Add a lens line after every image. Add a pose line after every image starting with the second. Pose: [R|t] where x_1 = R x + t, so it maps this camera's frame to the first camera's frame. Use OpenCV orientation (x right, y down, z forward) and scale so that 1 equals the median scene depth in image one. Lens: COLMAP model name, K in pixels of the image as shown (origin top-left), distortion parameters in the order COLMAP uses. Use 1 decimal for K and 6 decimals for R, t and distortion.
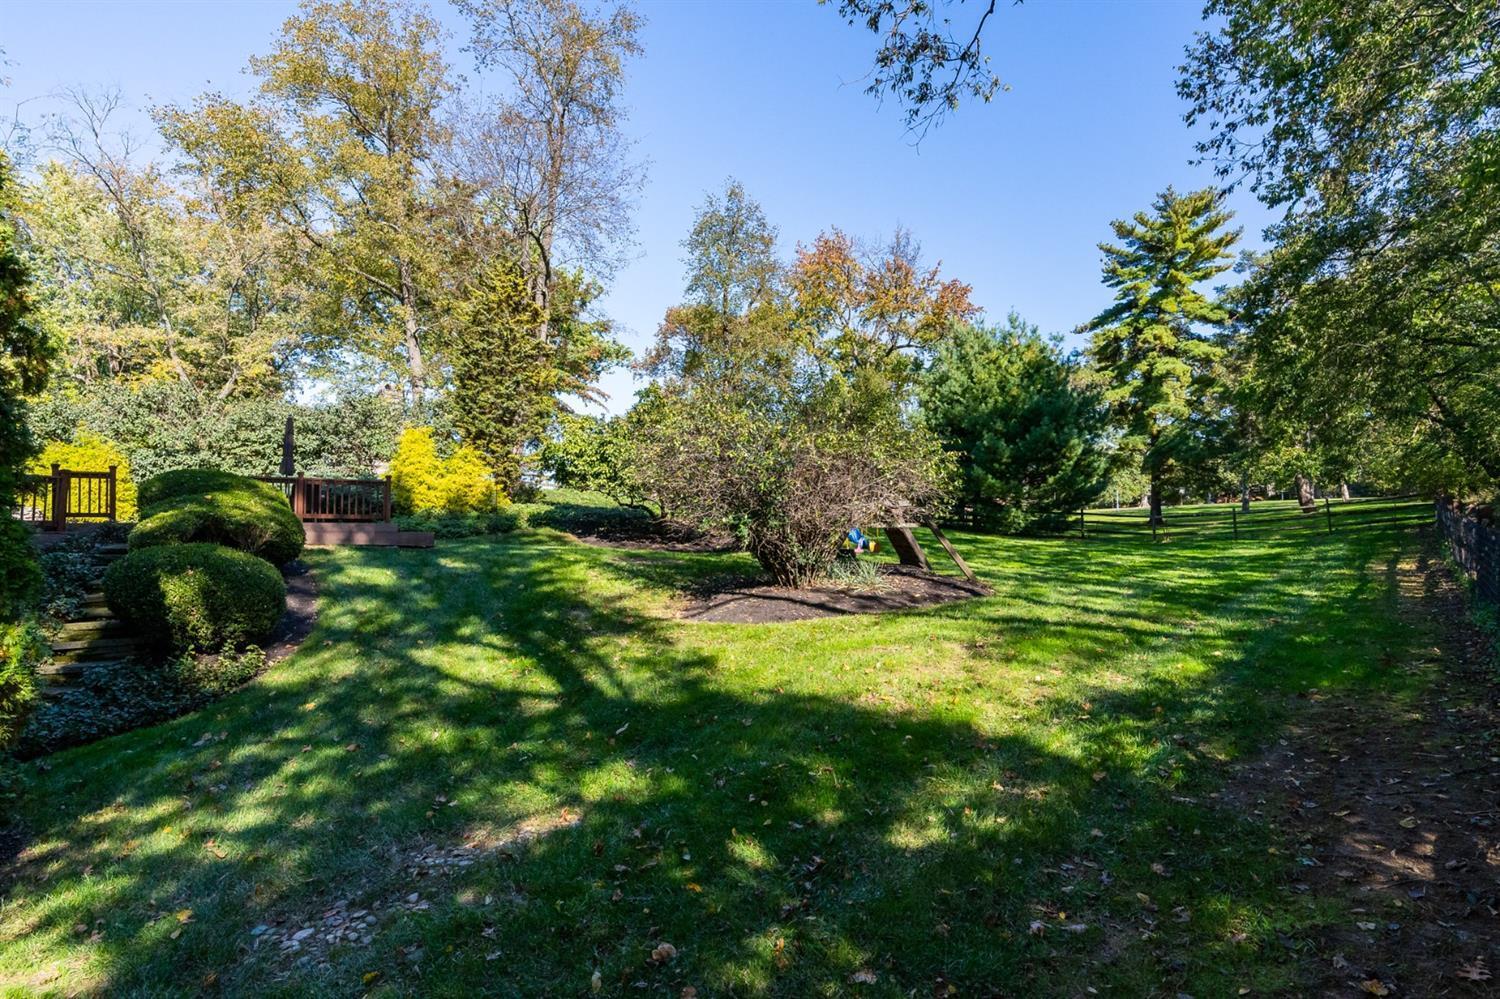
lens RADIAL K [[765.5, 0, 748.7], [0, 765.5, 498.6], [0, 0, 1]] dist [0.002307, 0.000477]
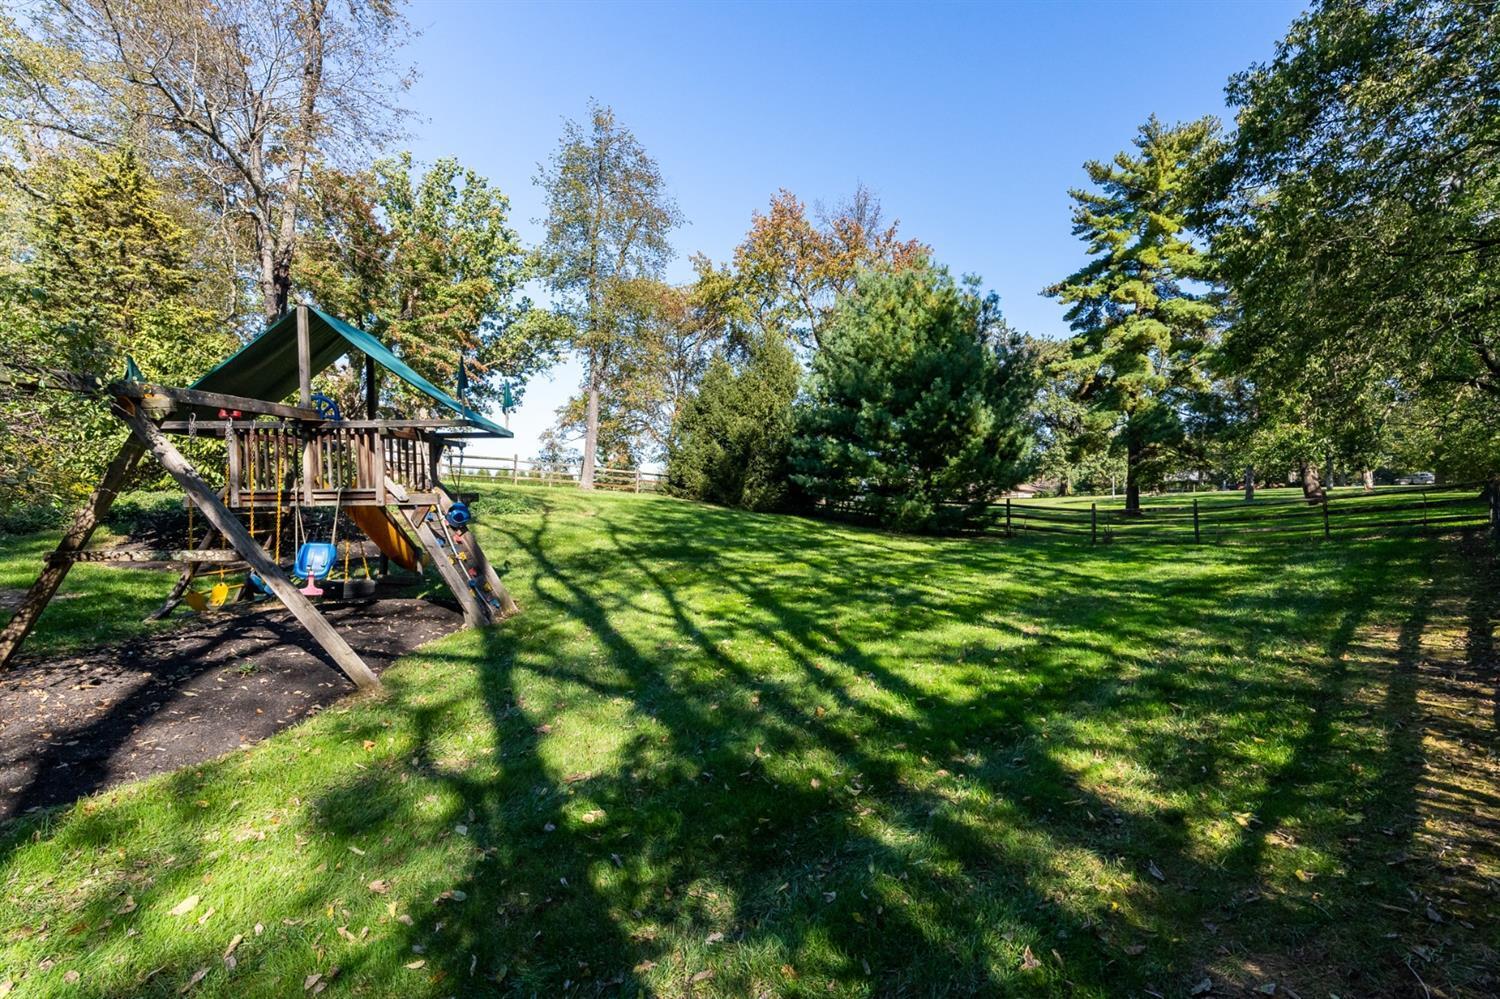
lens RADIAL K [[704.1, 0, 751.3], [0, 704.1, 495.2], [0, 0, 1]] dist [-0.000206, -0.000296]
pose [[0.997798, 0.005518, -0.066092, 0.158884], [-0.004326, 0.999826, 0.018164, -0.002089], [0.066181, -0.017838, 0.997648, 0.186632]]
